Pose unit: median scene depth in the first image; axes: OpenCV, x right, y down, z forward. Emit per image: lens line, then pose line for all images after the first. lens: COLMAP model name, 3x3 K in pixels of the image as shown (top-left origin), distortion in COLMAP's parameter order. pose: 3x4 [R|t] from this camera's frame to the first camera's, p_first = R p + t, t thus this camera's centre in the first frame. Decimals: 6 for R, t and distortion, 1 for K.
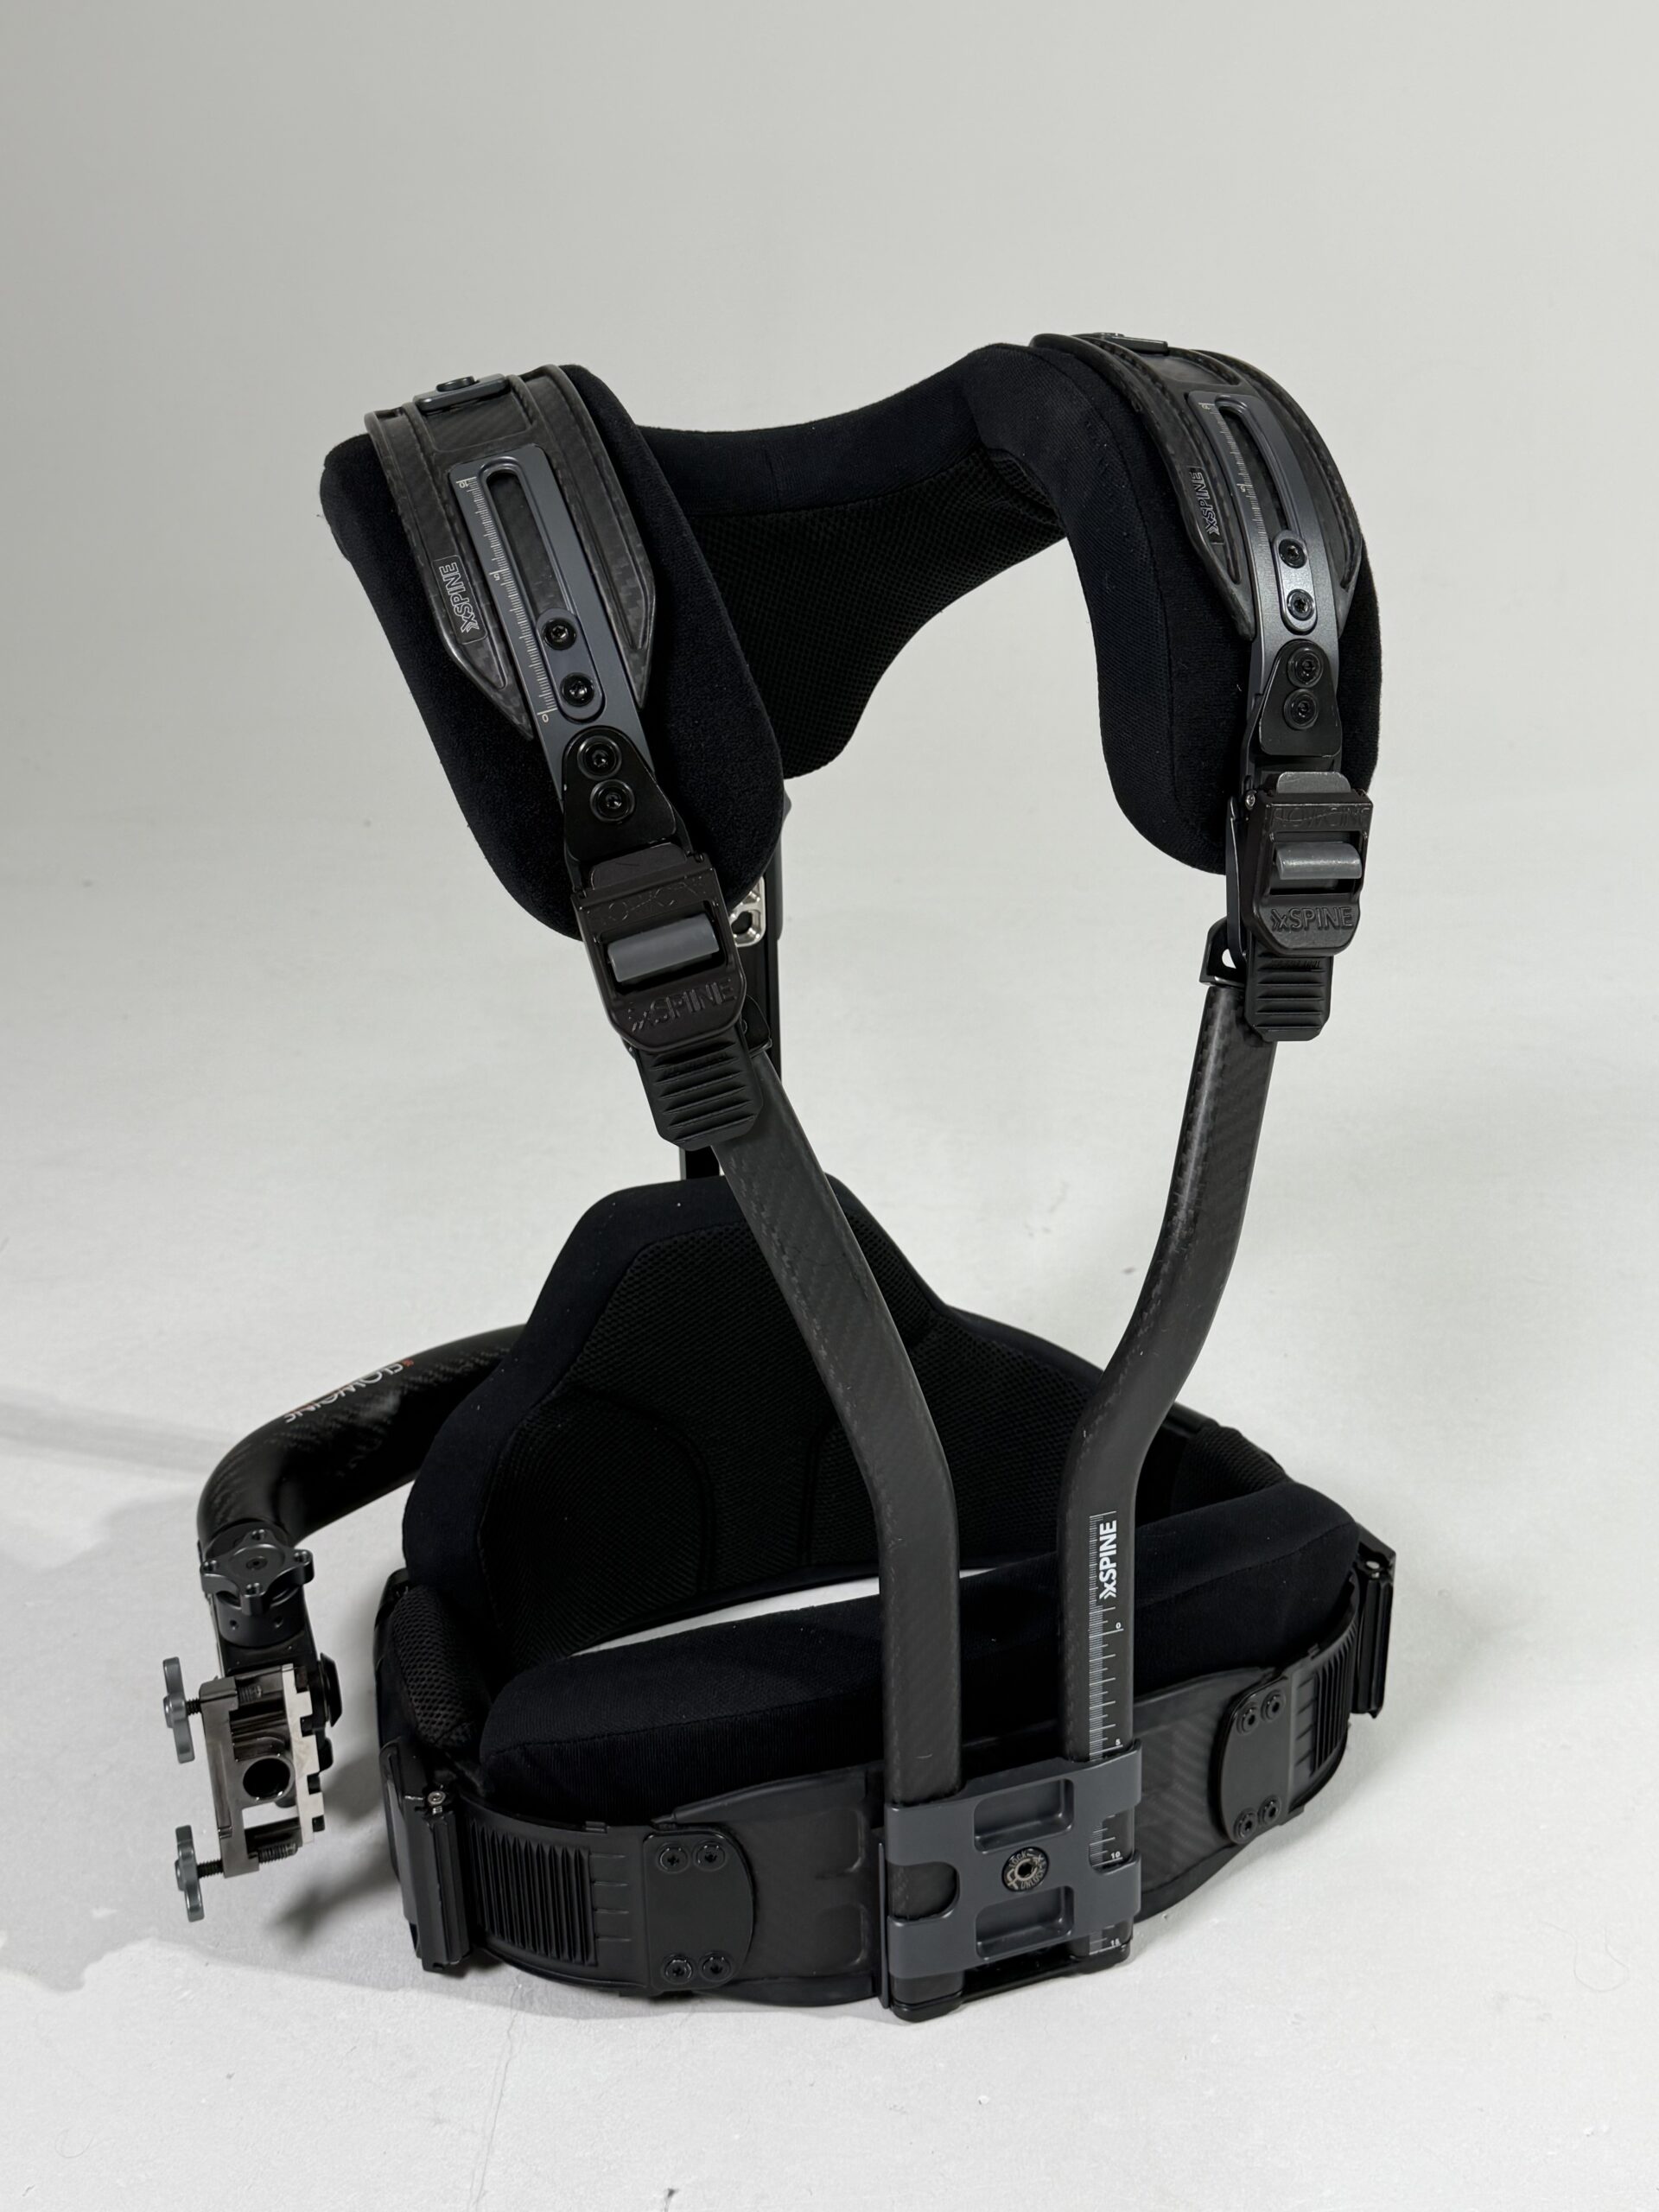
lens RADIAL K [[2275.4, 0, 829.5], [0, 2275.4, 1106.0], [0, 0, 1]] dist [0.225682, -0.660266]
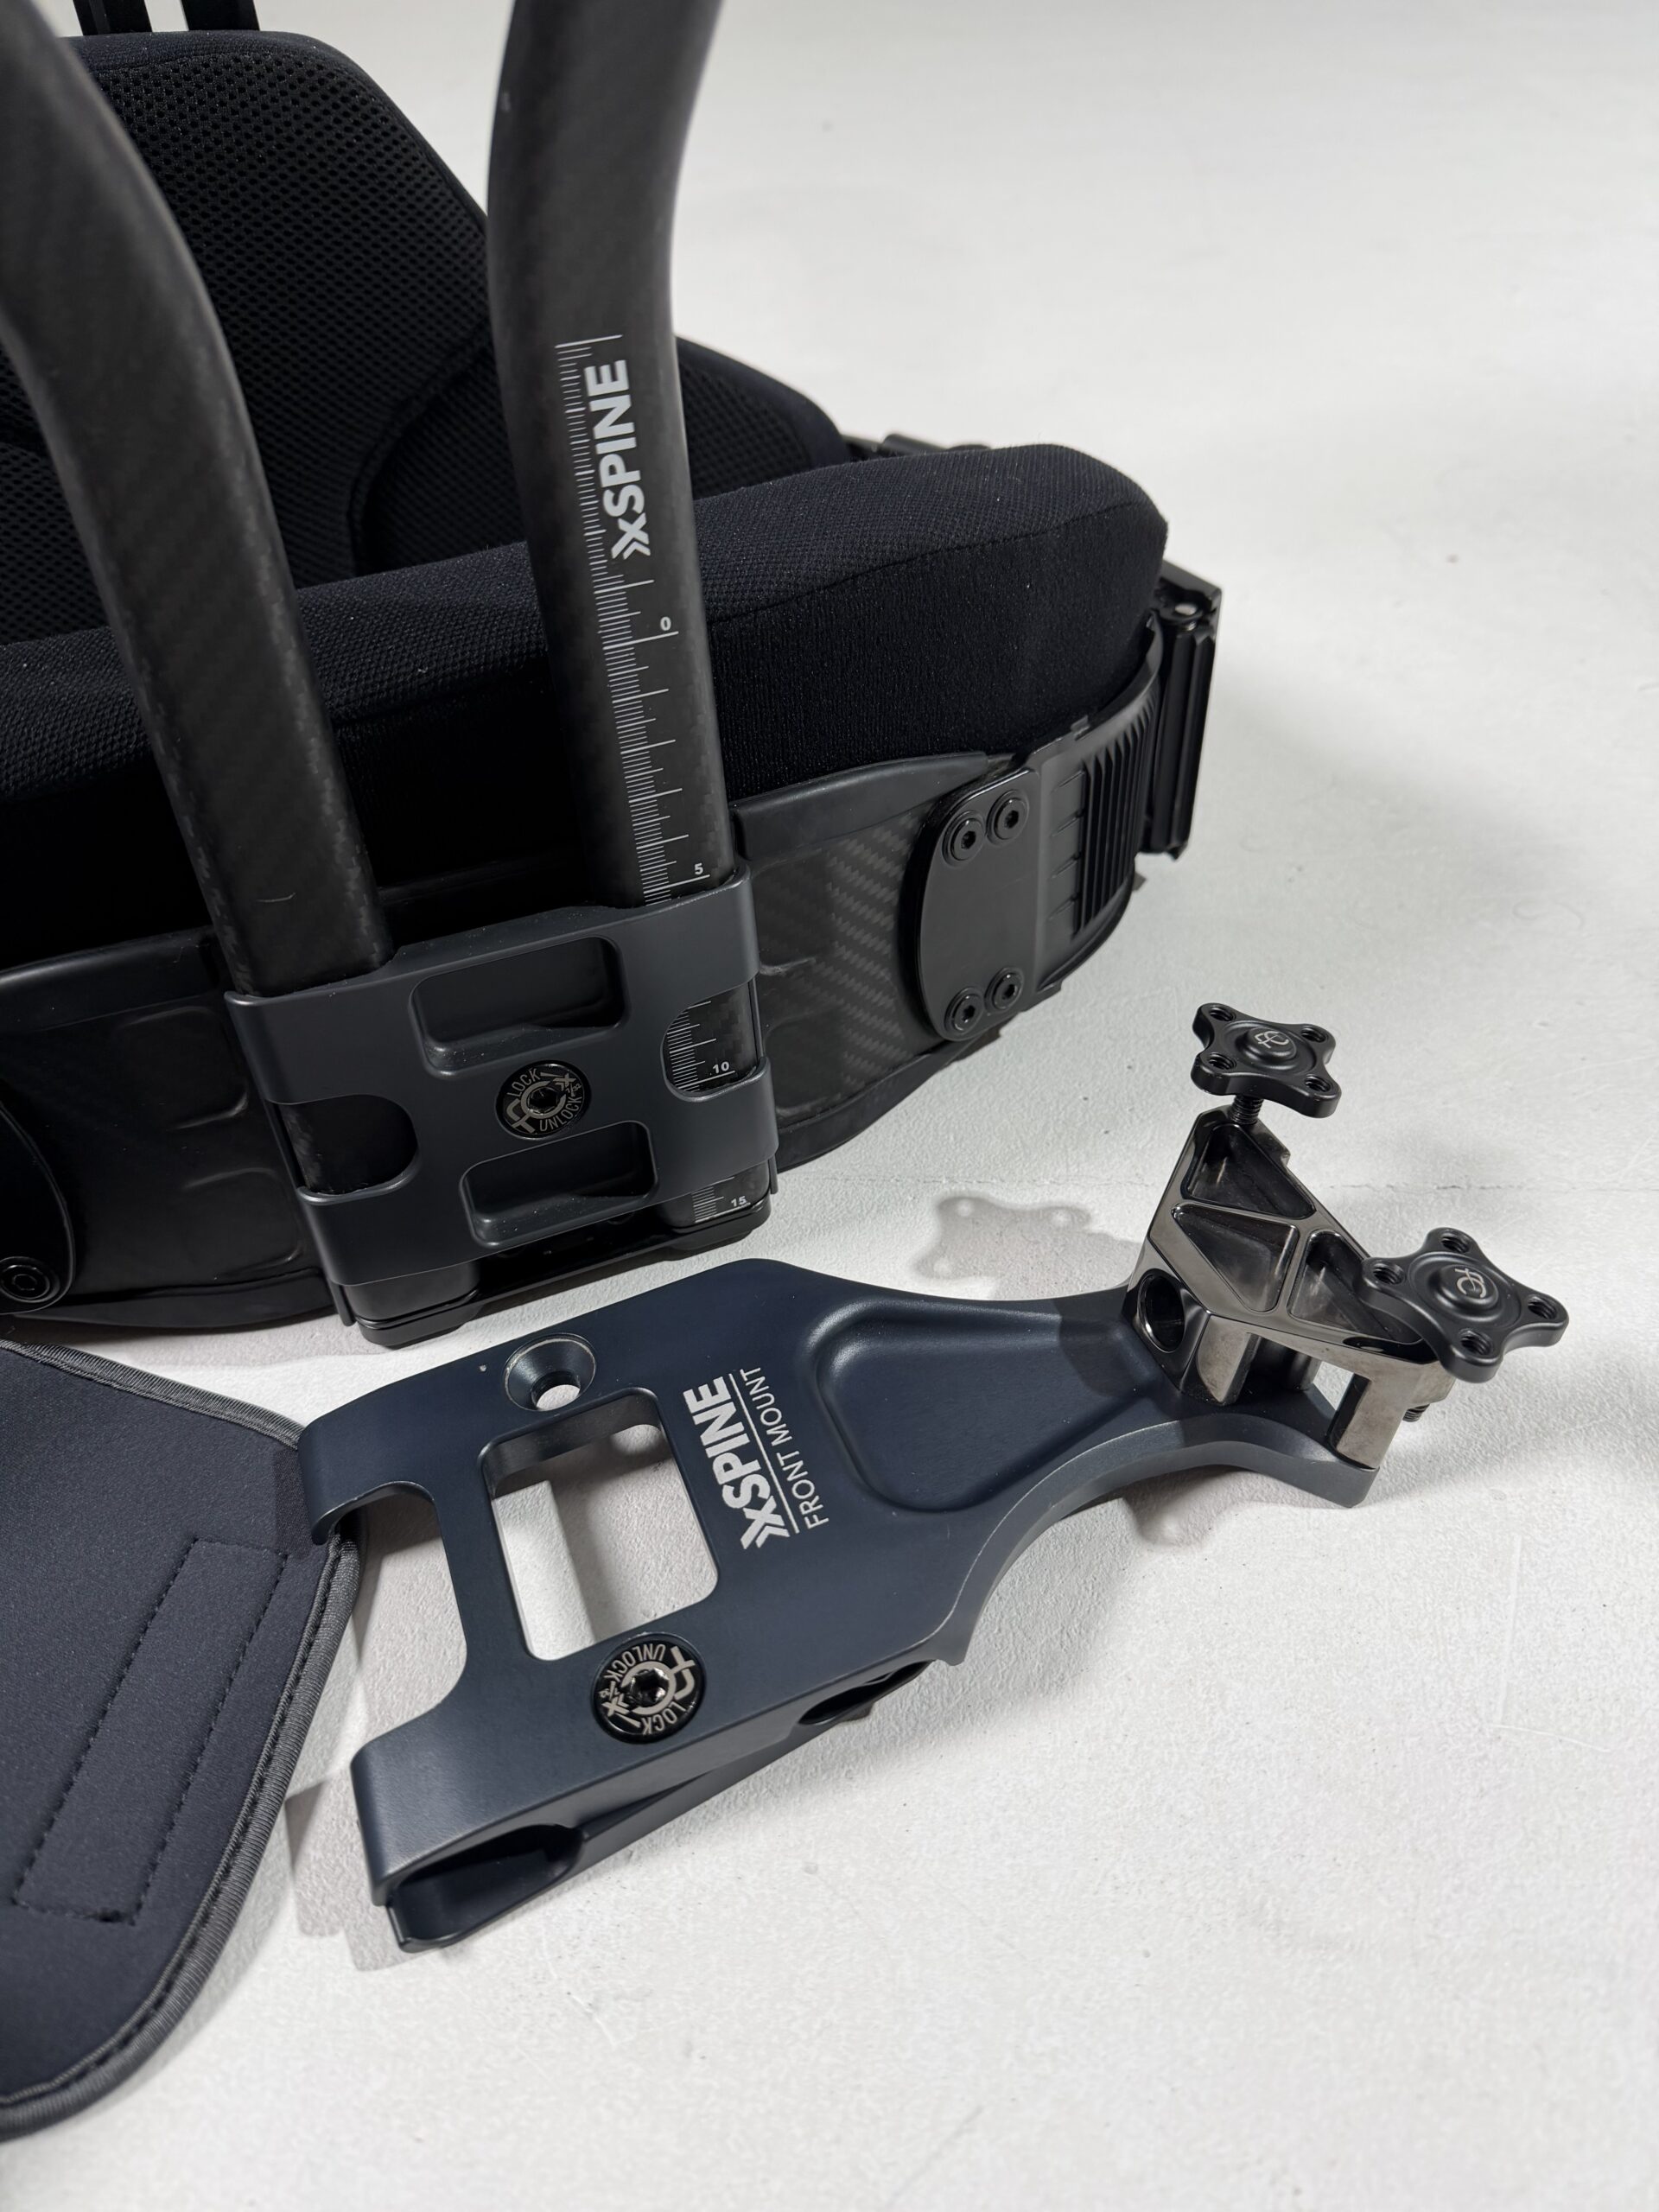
lens RADIAL K [[1526.0, 0, 829.5], [0, 1526.0, 1106.0], [0, 0, 1]] dist [0.141973, -0.312170]
pose [[0.998966, -0.045326, 0.003635, 0.153196], [0.041626, 0.943736, 0.328070, 0.215009], [-0.018301, -0.327579, 0.944647, 0.655473]]
